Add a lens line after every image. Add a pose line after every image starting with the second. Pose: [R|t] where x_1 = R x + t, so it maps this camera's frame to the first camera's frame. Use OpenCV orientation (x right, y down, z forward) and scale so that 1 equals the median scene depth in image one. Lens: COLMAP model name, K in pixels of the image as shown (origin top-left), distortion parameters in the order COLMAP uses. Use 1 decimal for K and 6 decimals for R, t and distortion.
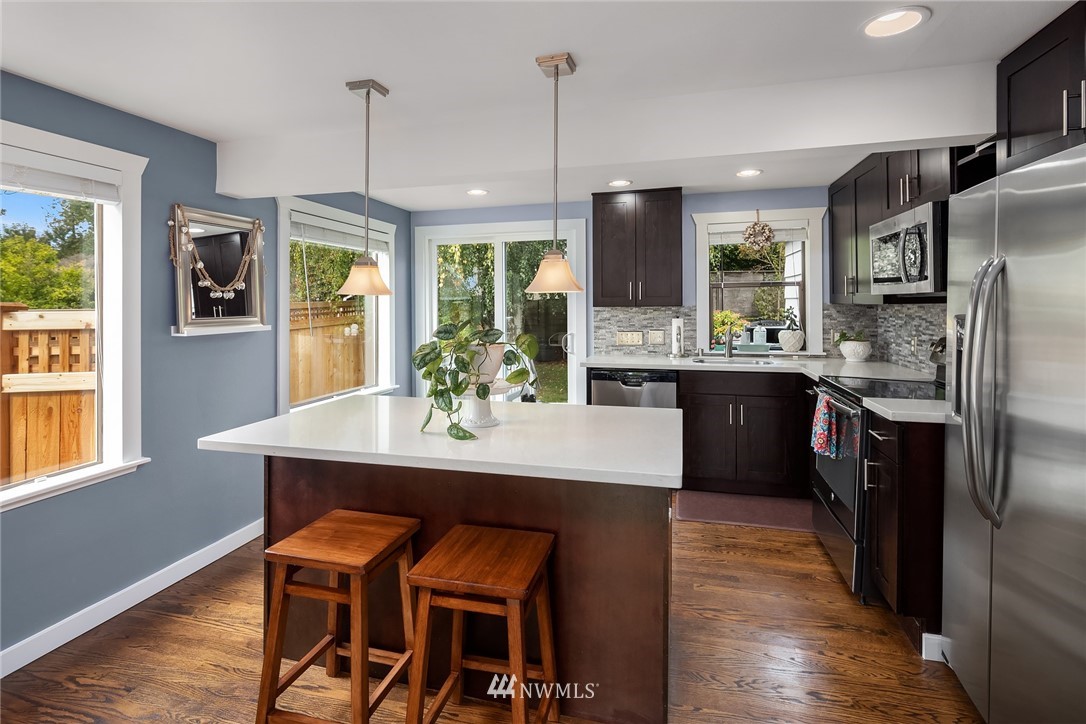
lens RADIAL K [[526.7, 0, 526.5], [0, 526.7, 305.9], [0, 0, 1]] dist [-0.002529, -0.003018]
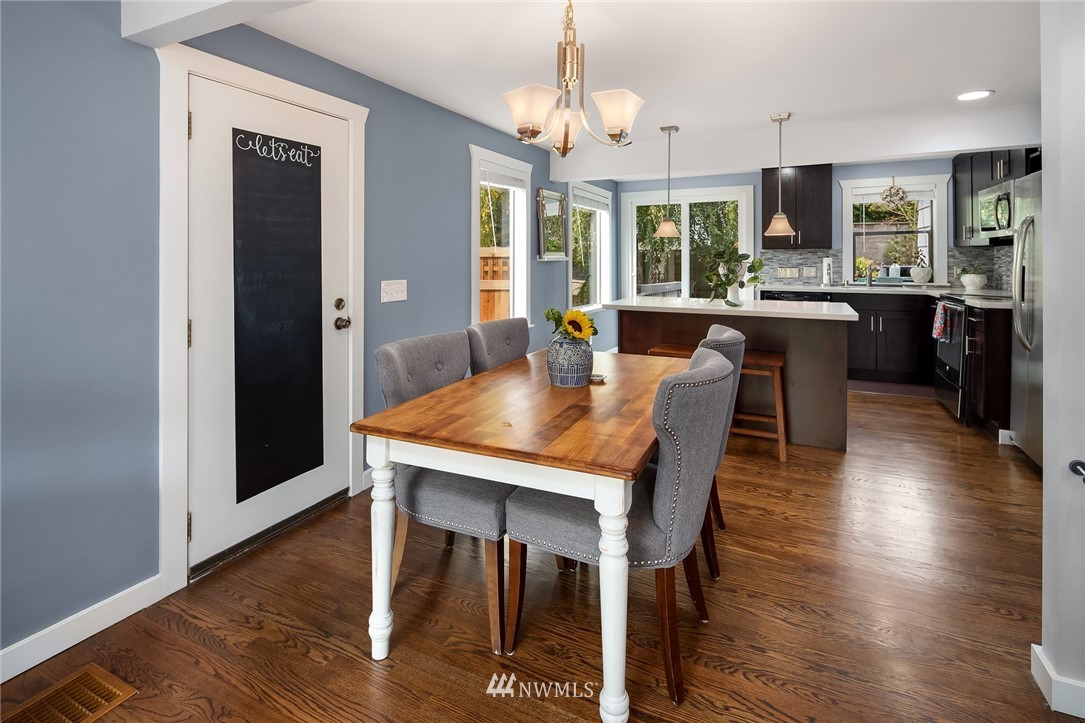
lens RADIAL K [[526.2, 0, 529.0], [0, 526.2, 258.5], [0, 0, 1]] dist [-0.002529, -0.003018]
pose [[0.982541, 0.004416, -0.185995, -0.228651], [-0.004782, 0.999987, -0.001520, 0.032273], [0.185986, 0.002383, 0.982549, -0.499380]]
